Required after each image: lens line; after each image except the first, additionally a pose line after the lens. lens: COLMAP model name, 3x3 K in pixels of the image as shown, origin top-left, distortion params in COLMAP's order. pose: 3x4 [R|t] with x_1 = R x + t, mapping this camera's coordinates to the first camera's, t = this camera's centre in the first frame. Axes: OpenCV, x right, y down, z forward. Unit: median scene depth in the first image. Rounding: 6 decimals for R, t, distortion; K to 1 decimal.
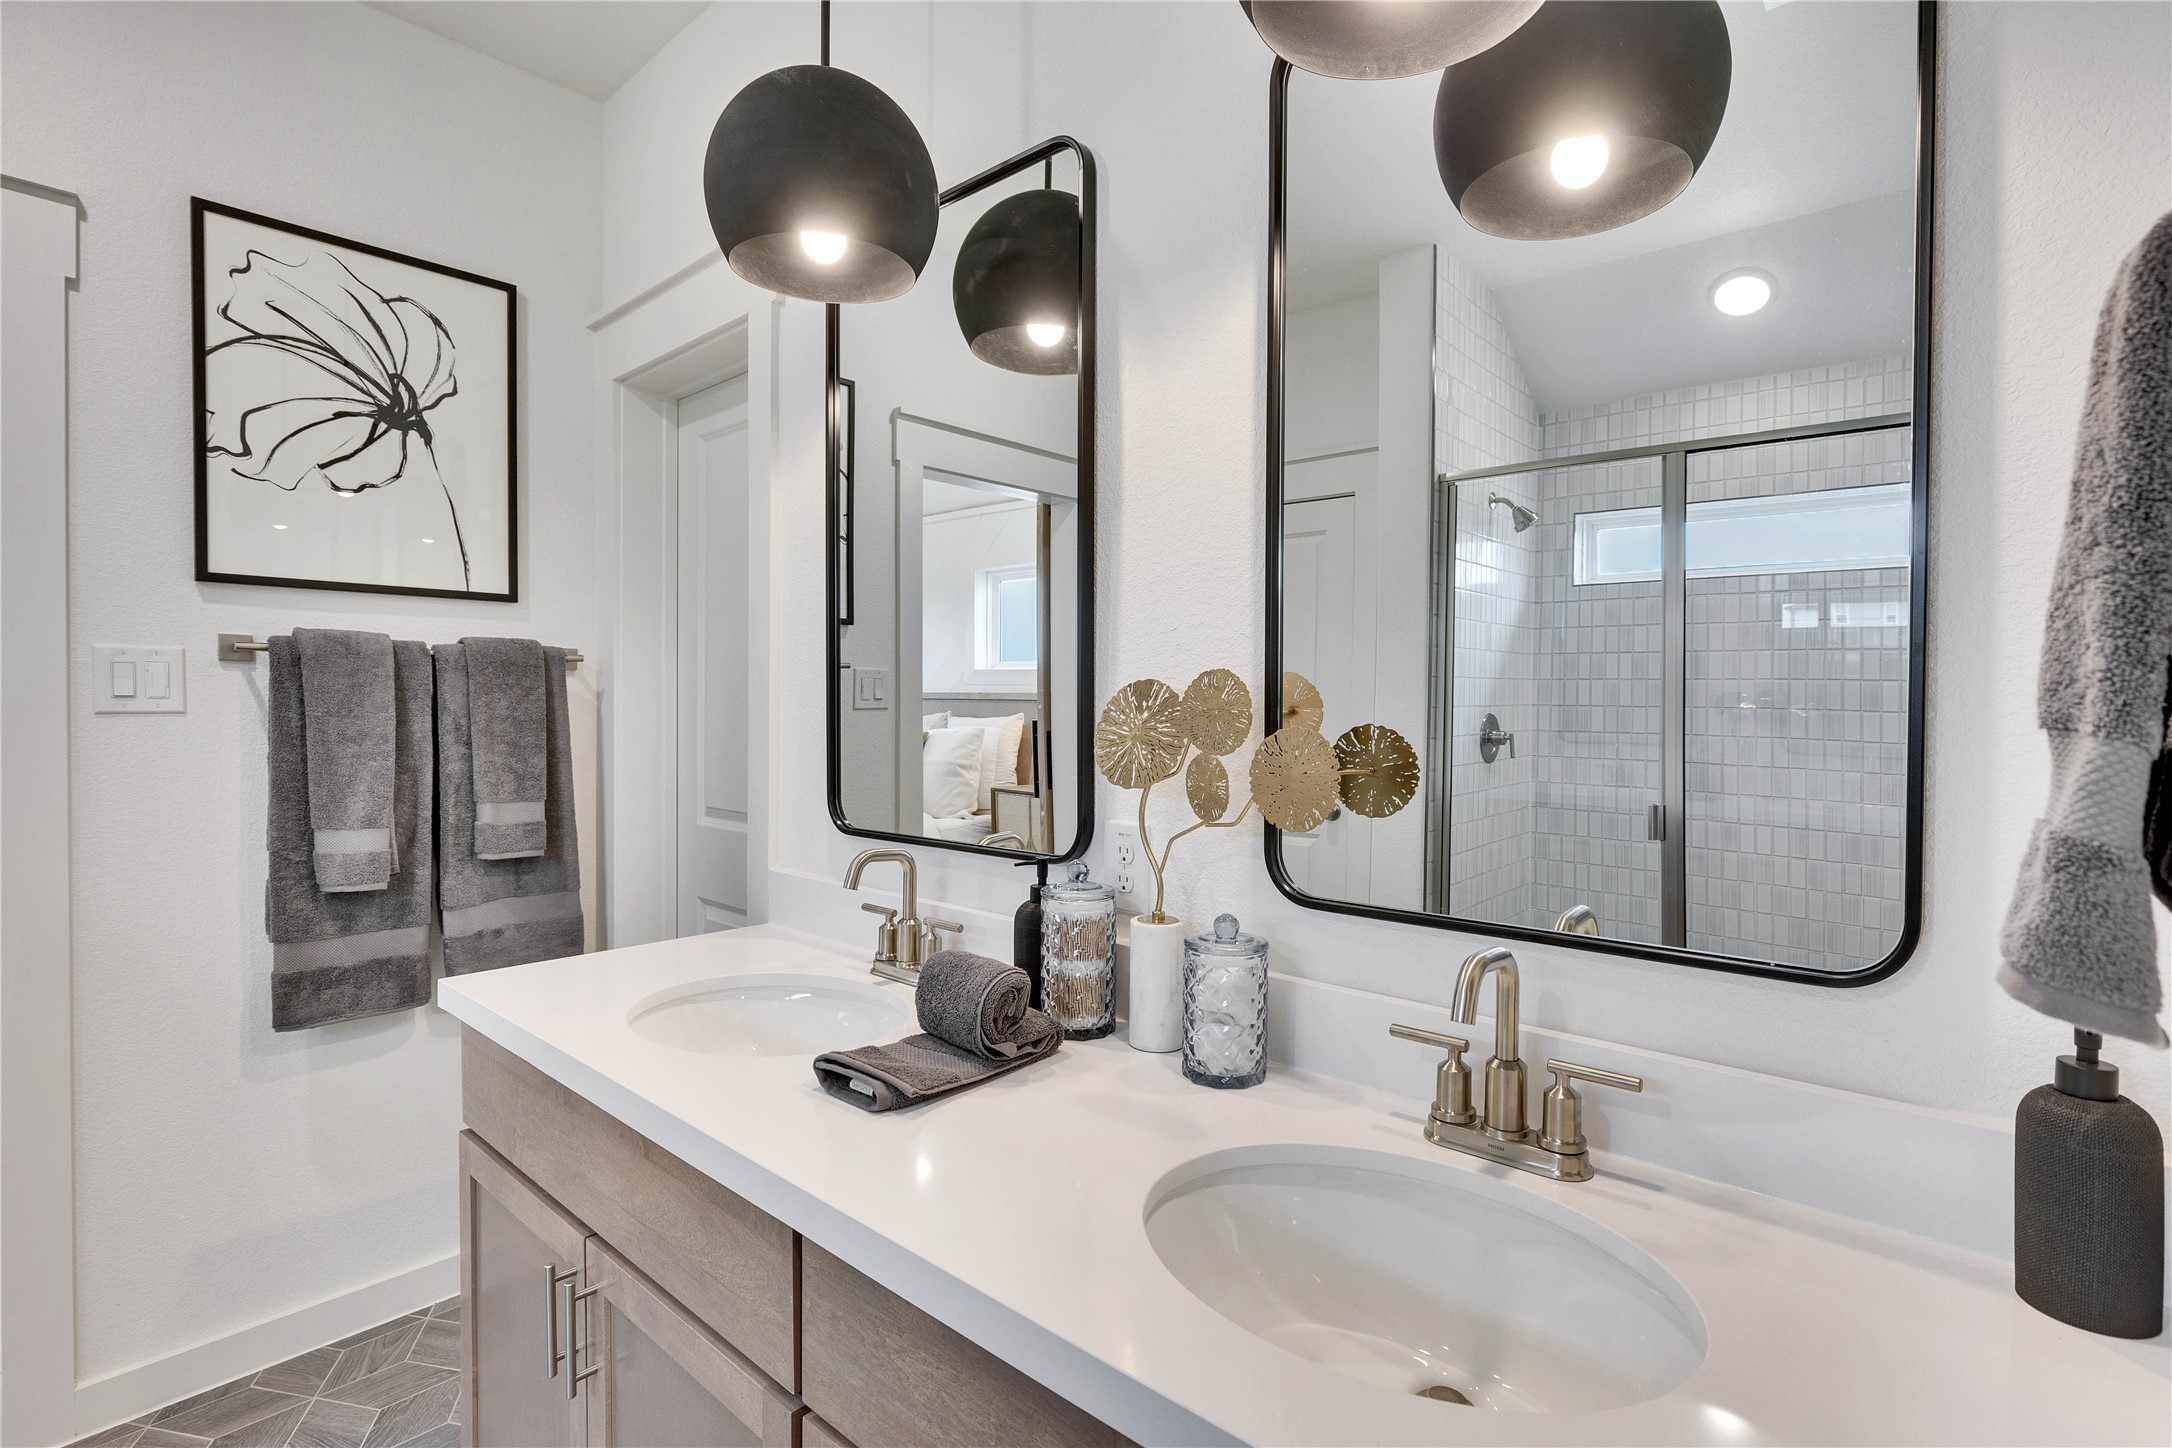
lens RADIAL K [[962.4, 0, 1082.9], [0, 962.4, 719.1], [0, 0, 1]] dist [-0.003604, -0.000943]
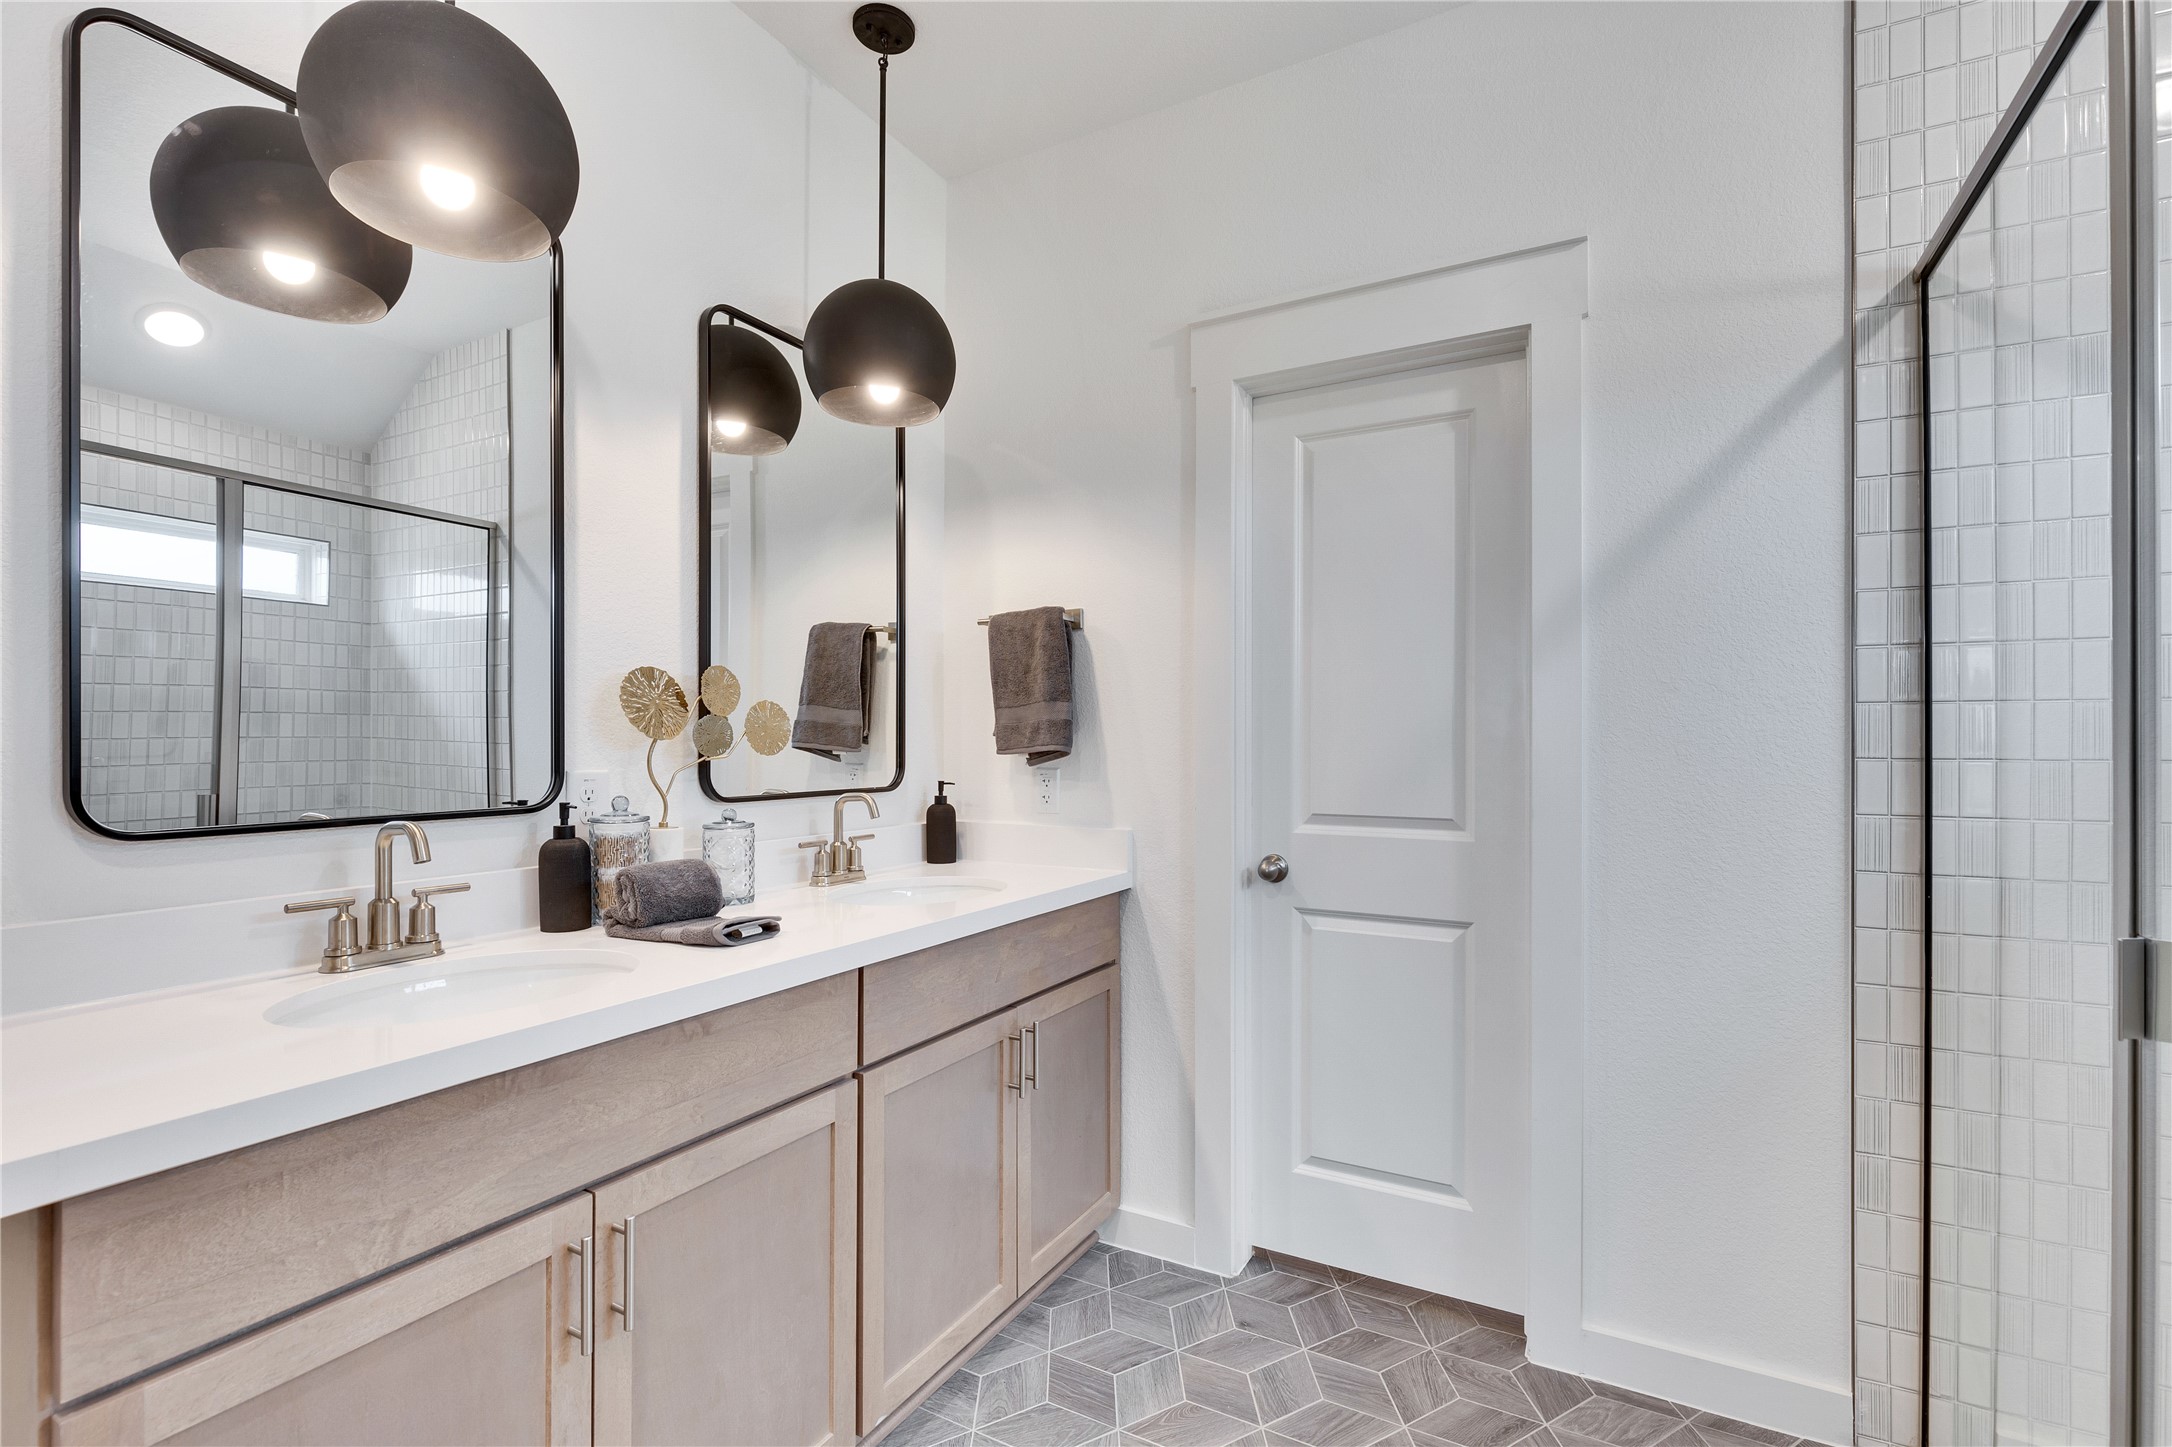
lens RADIAL K [[962.4, 0, 1076.1], [0, 962.4, 739.9], [0, 0, 1]] dist [-0.003604, -0.000943]
pose [[-0.199719, 0.003473, 0.979847, -1.457901], [0.015512, 0.999880, -0.000383, 0.078438], [-0.979730, 0.015123, -0.199749, 0.649469]]
